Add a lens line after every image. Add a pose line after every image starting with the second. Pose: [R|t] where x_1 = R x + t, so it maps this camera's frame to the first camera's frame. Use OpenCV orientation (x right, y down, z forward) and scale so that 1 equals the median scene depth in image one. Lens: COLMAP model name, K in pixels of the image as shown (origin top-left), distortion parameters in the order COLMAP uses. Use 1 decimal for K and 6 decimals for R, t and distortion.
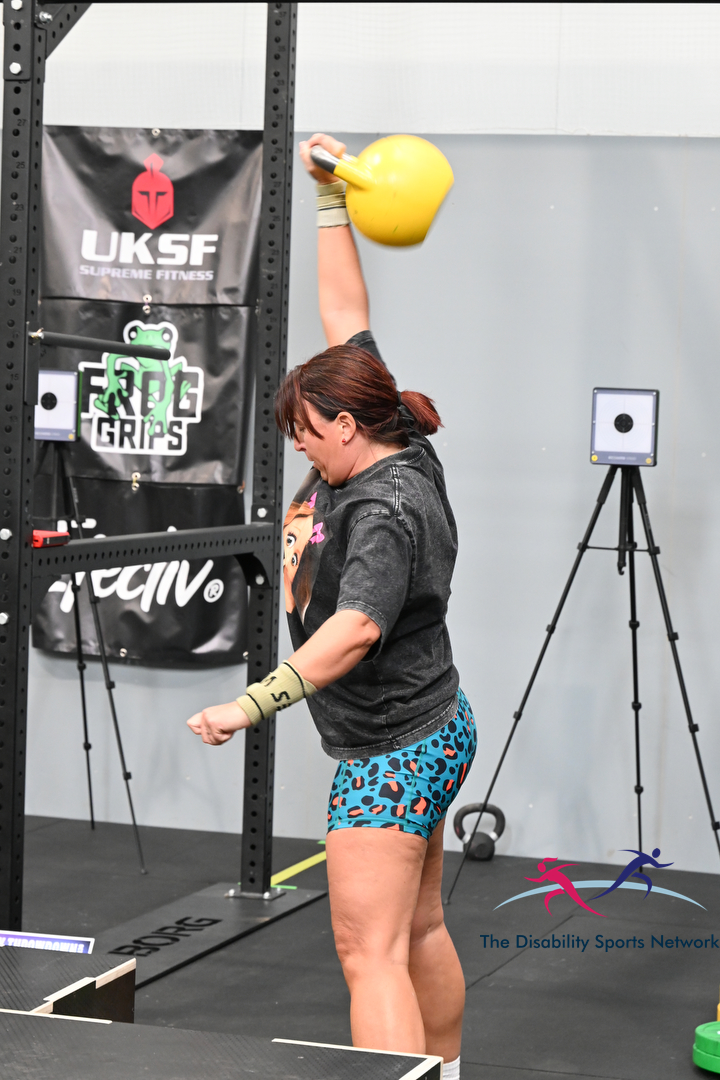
lens RADIAL K [[2966.3, 0, 359.8], [0, 2966.3, 539.5], [0, 0, 1]] dist [-0.296404, 0.000000]
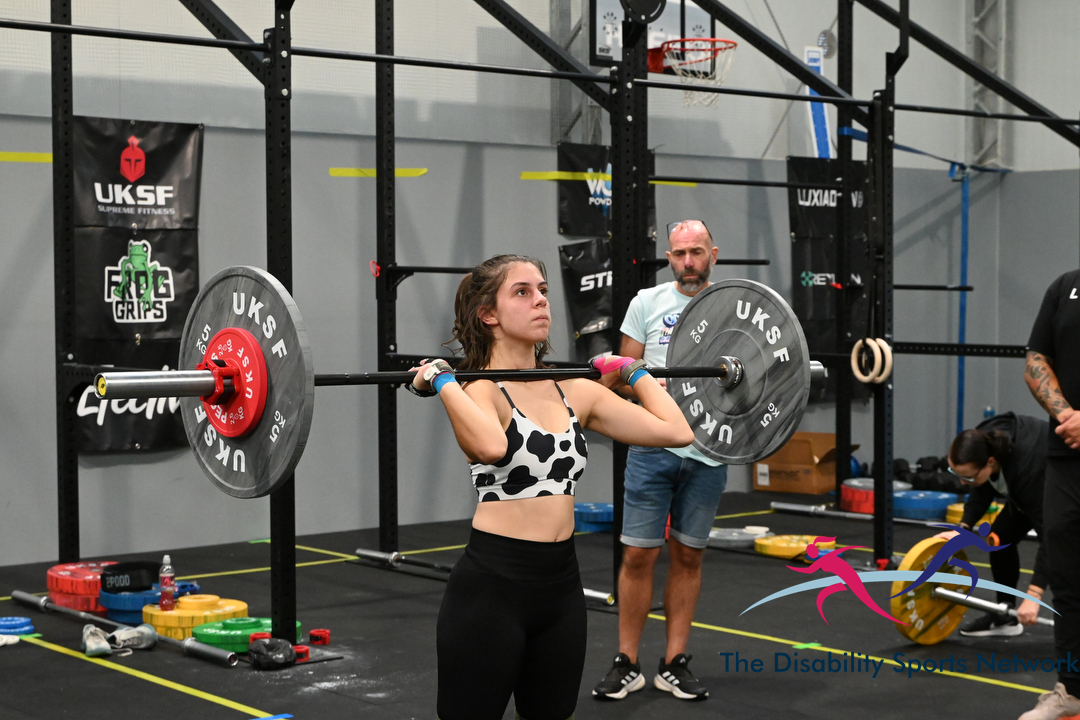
lens RADIAL K [[1919.8, 0, 535.3], [0, 1919.8, 358.4], [0, 0, 1]] dist [0.013302, 0.000000]
pose [[0.543388, -0.077777, 0.835871, -0.836106], [0.064034, 0.996638, 0.051108, -0.049036], [-0.837036, 0.025753, 0.546542, 0.245637]]
